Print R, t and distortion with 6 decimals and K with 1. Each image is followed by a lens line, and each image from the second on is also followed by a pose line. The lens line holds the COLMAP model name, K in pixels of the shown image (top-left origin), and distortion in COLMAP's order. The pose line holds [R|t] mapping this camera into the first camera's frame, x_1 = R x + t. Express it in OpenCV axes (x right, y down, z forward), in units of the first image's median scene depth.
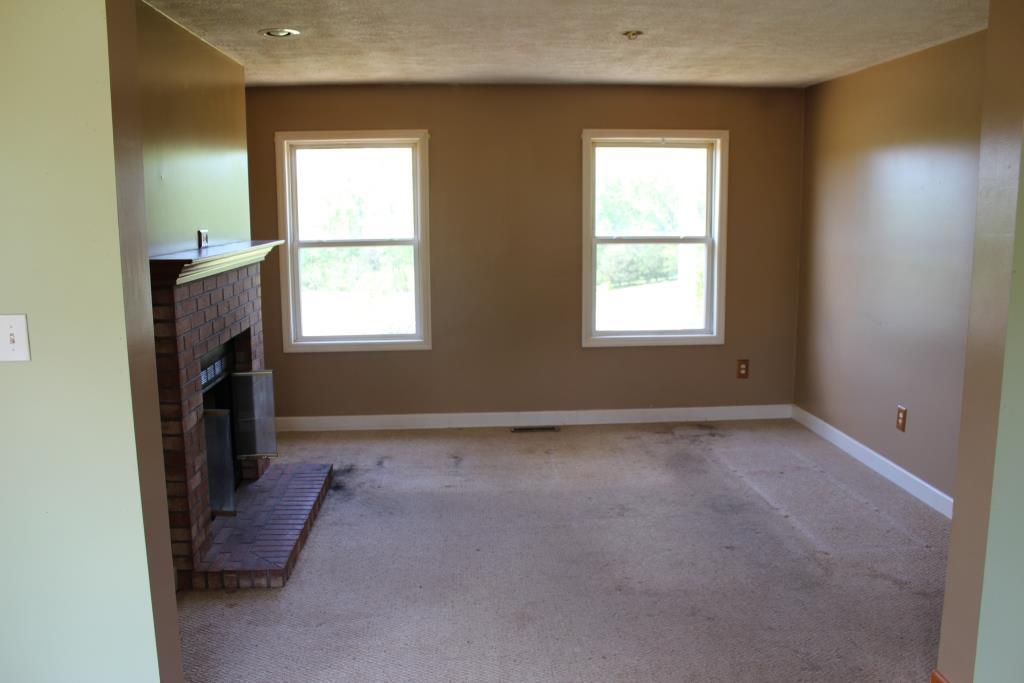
lens RADIAL K [[844.8, 0, 512.0], [0, 844.8, 341.5], [0, 0, 1]] dist [-0.168250, 0.147320]
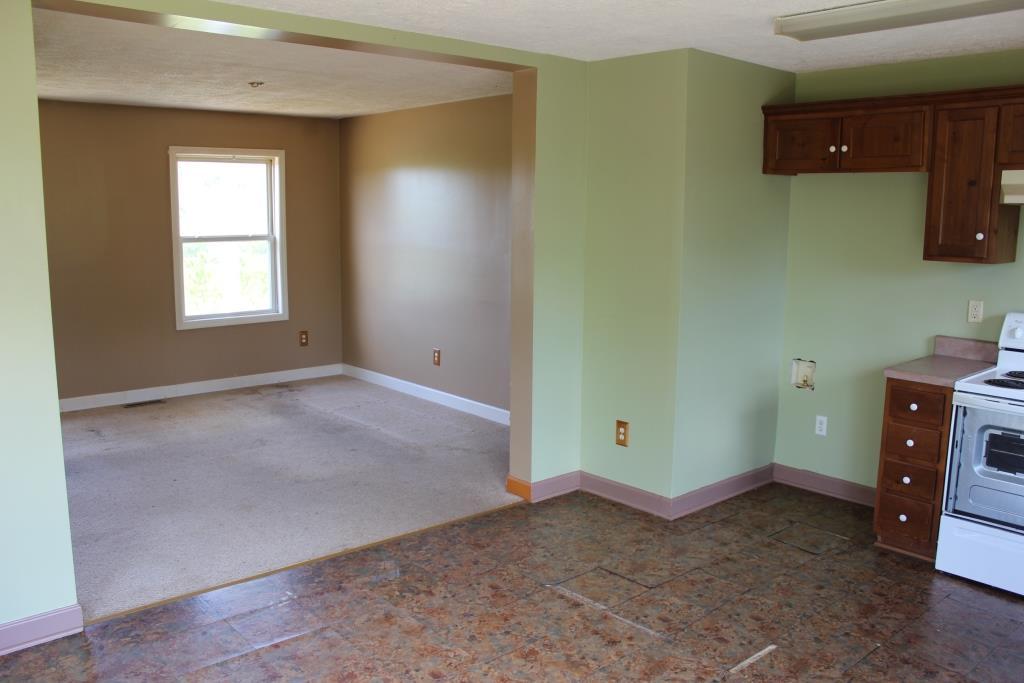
lens RADIAL K [[844.8, 0, 512.0], [0, 844.8, 341.5], [0, 0, 1]] dist [-0.168250, 0.147320]
pose [[0.797163, -0.081065, 0.598297, -0.249502], [0.081564, 0.996321, 0.026320, 0.032157], [-0.598229, 0.027818, 0.800842, -0.219758]]
